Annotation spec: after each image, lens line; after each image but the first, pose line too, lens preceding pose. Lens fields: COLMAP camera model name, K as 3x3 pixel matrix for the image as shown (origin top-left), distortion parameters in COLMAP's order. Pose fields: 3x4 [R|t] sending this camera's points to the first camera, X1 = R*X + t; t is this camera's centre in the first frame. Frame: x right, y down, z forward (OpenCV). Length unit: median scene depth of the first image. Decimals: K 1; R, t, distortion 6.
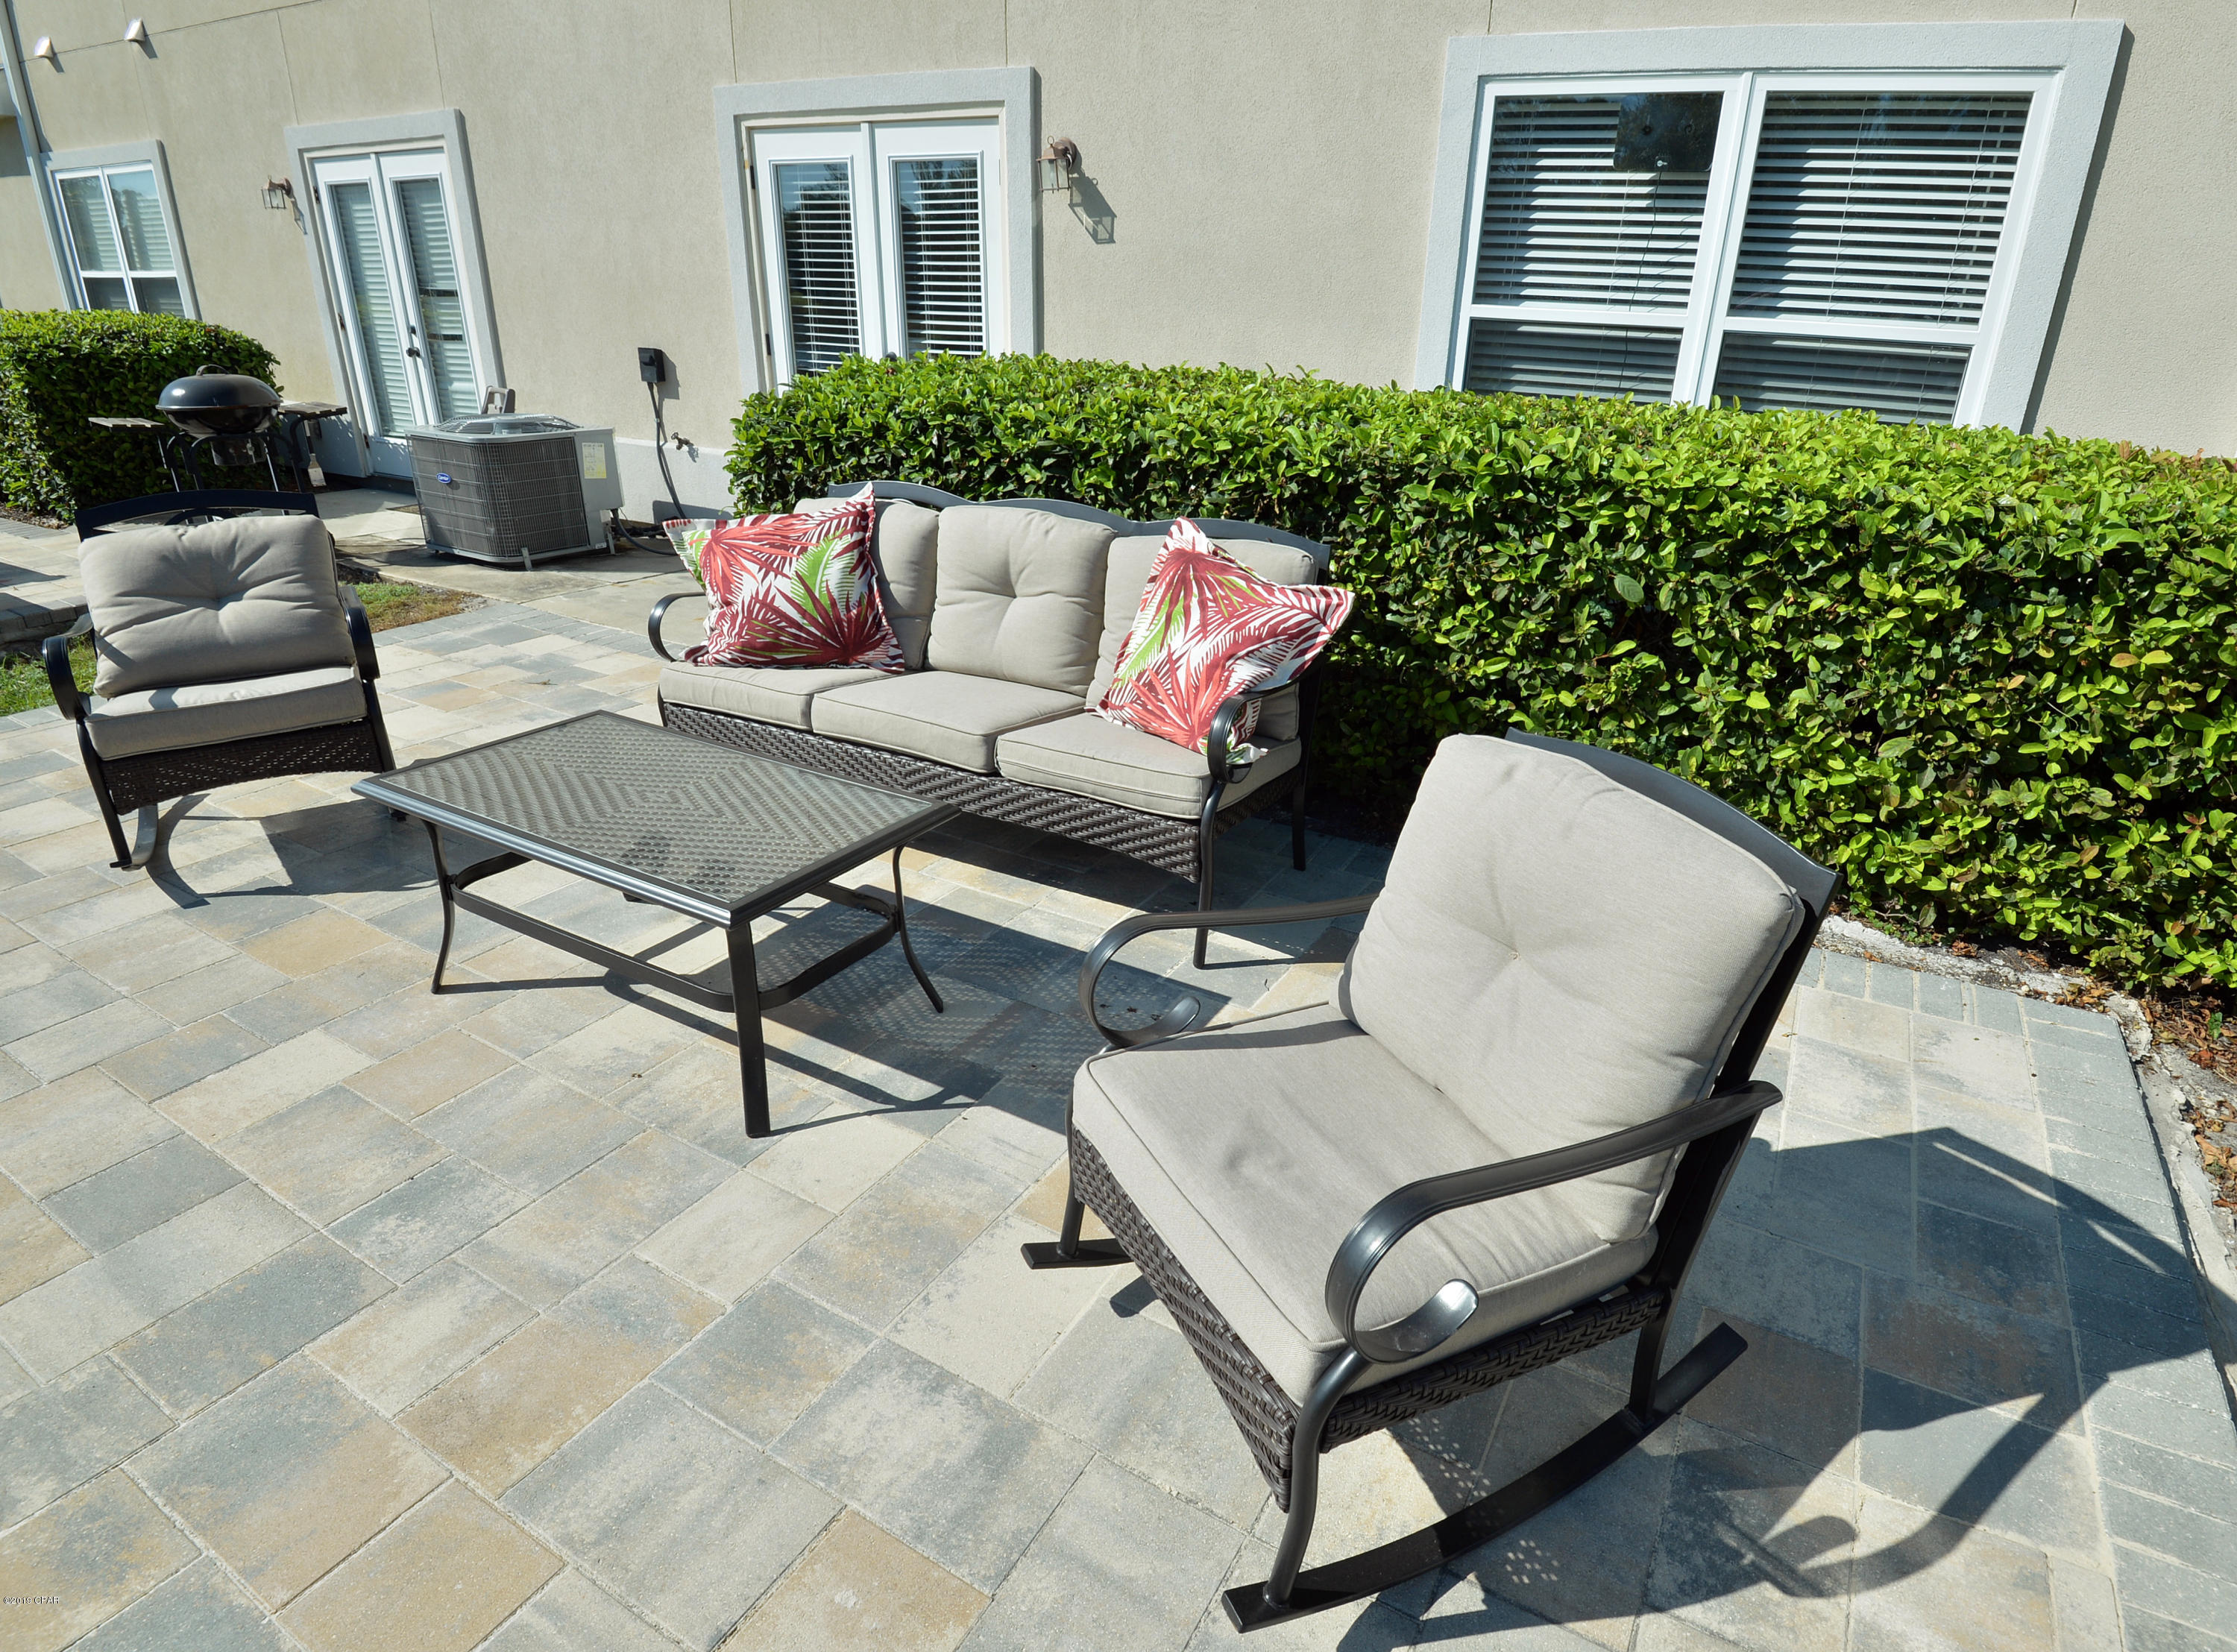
lens RADIAL K [[1169.3, 0, 1209.0], [0, 1169.3, 822.4], [0, 0, 1]] dist [-0.000253, -0.032754]
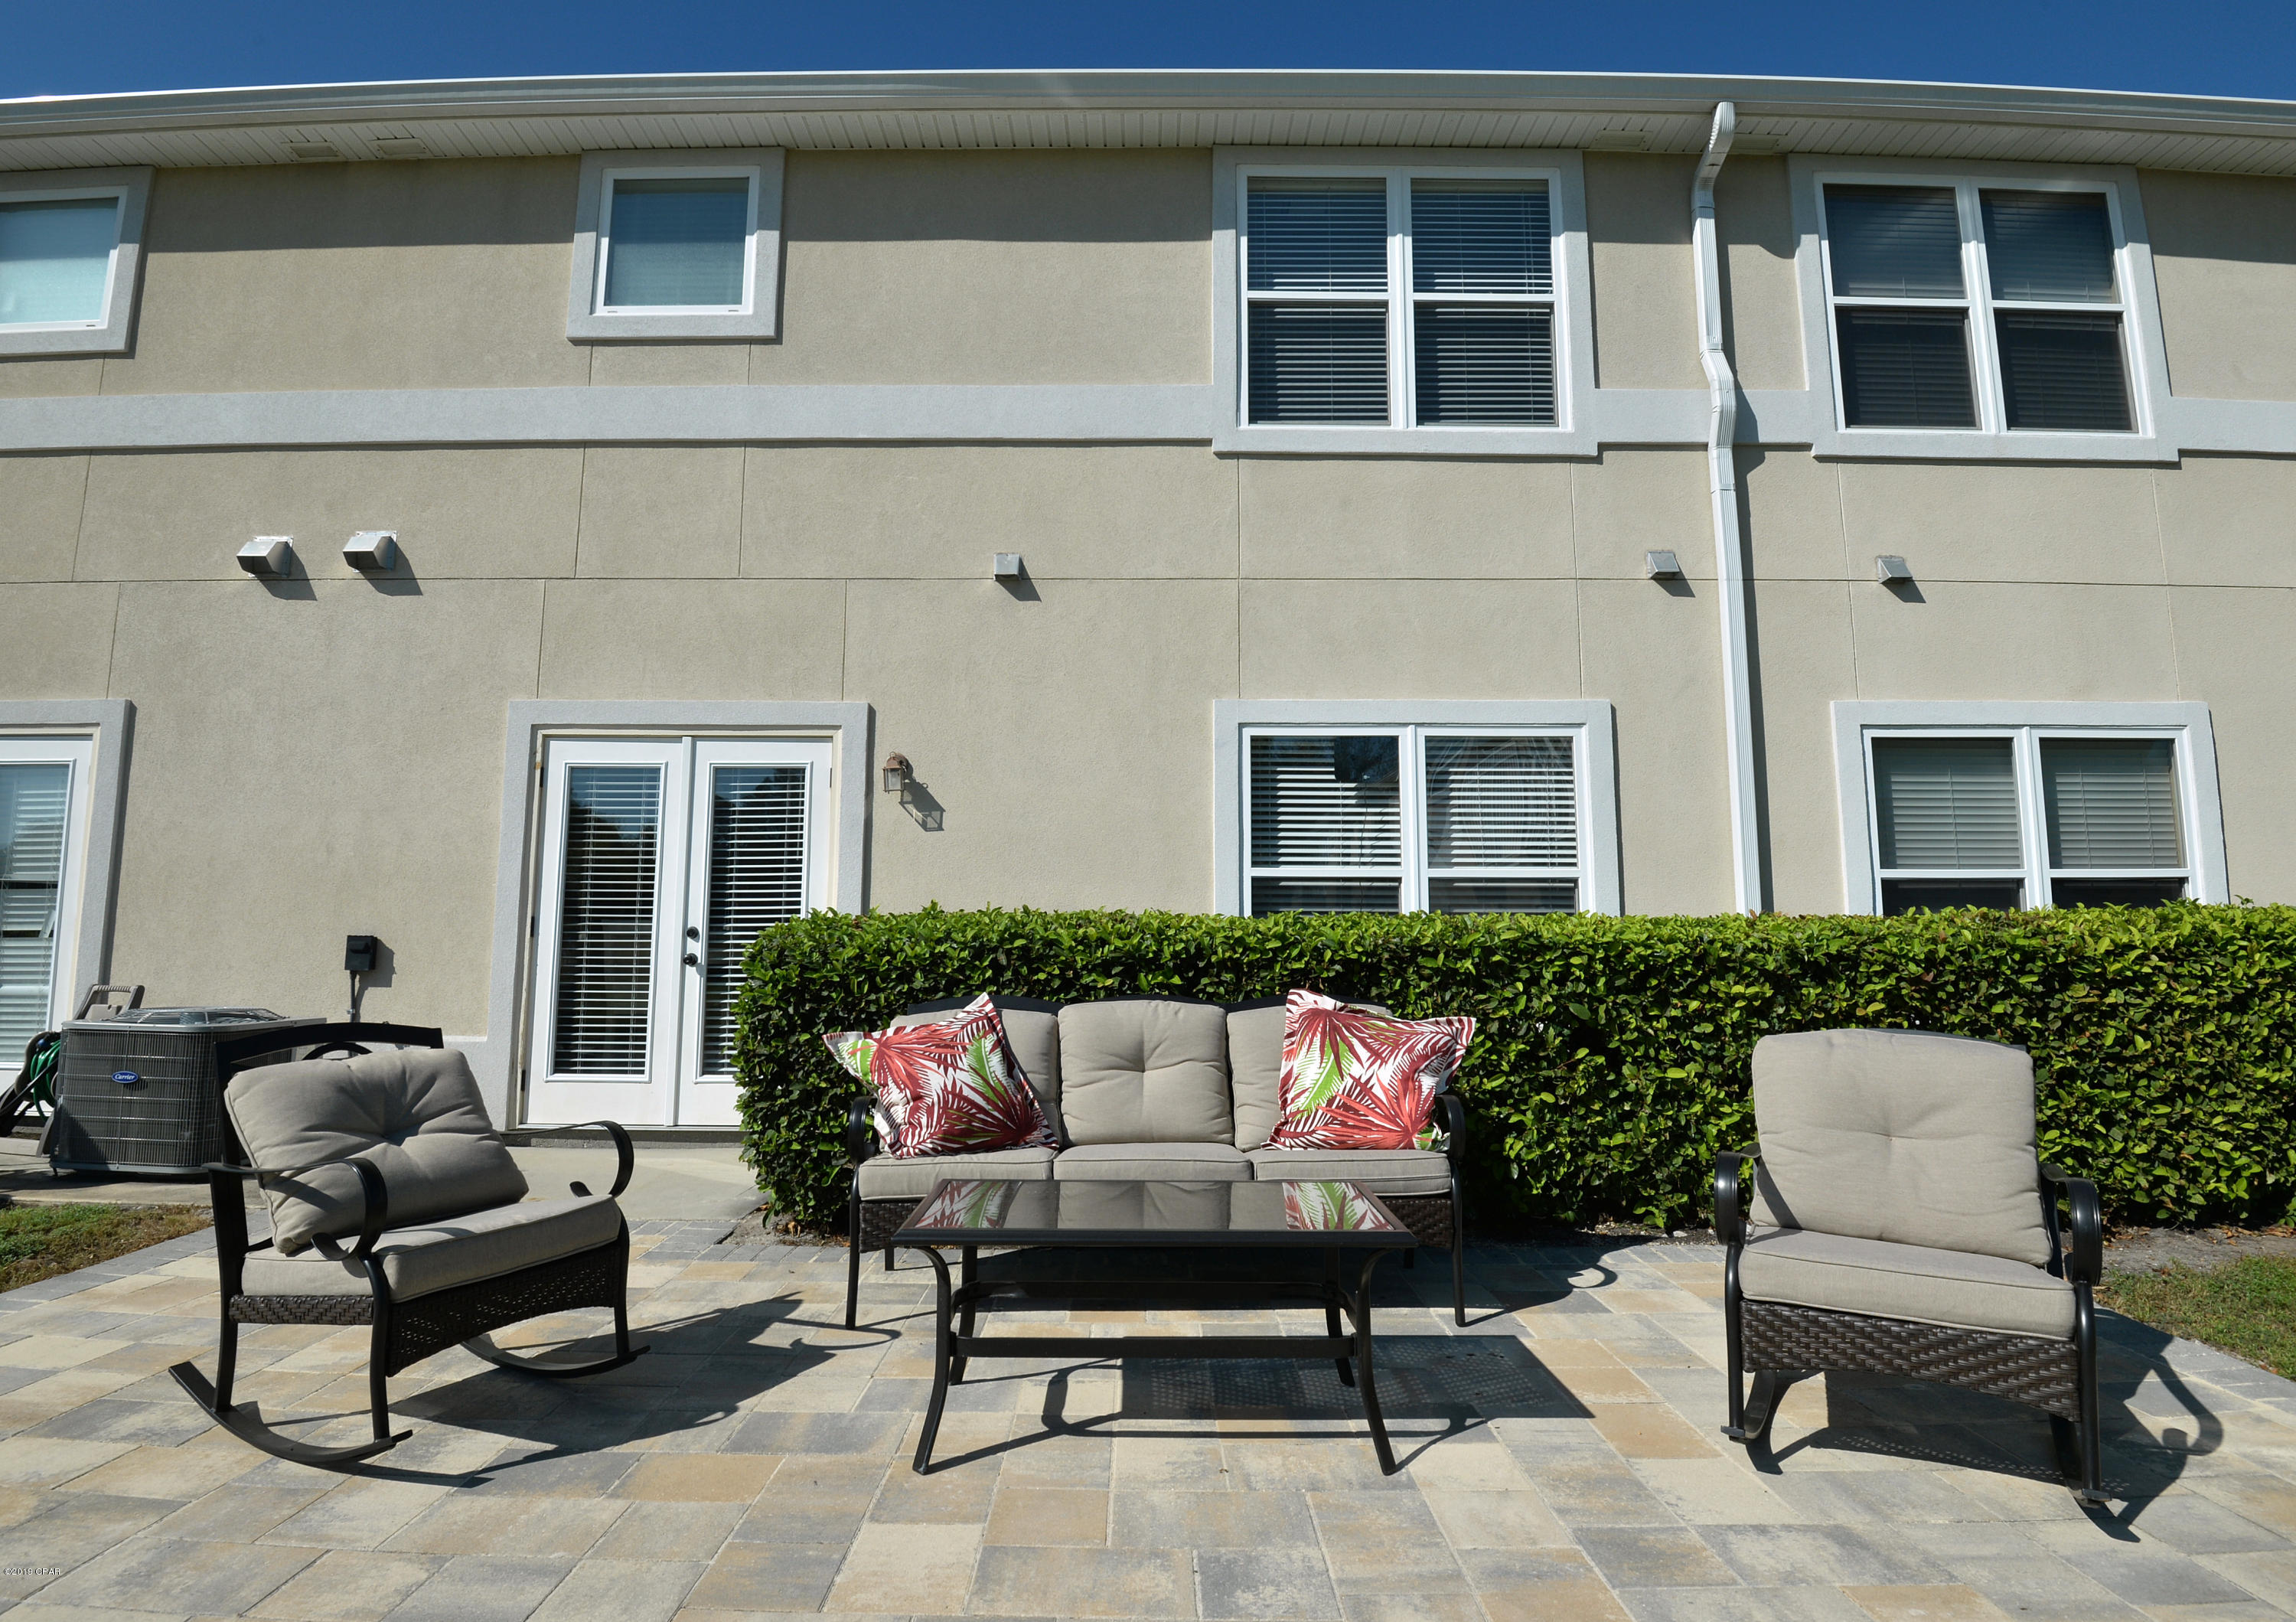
lens RADIAL K [[1176.0, 0, 1148.0], [0, 1176.0, 811.0], [0, 0, 1]] dist [-0.002284, -0.025894]
pose [[0.886485, 0.013739, 0.462553, -0.785971], [0.215490, 0.872315, -0.438897, 0.110968], [-0.409522, 0.488751, 0.770334, -0.056075]]
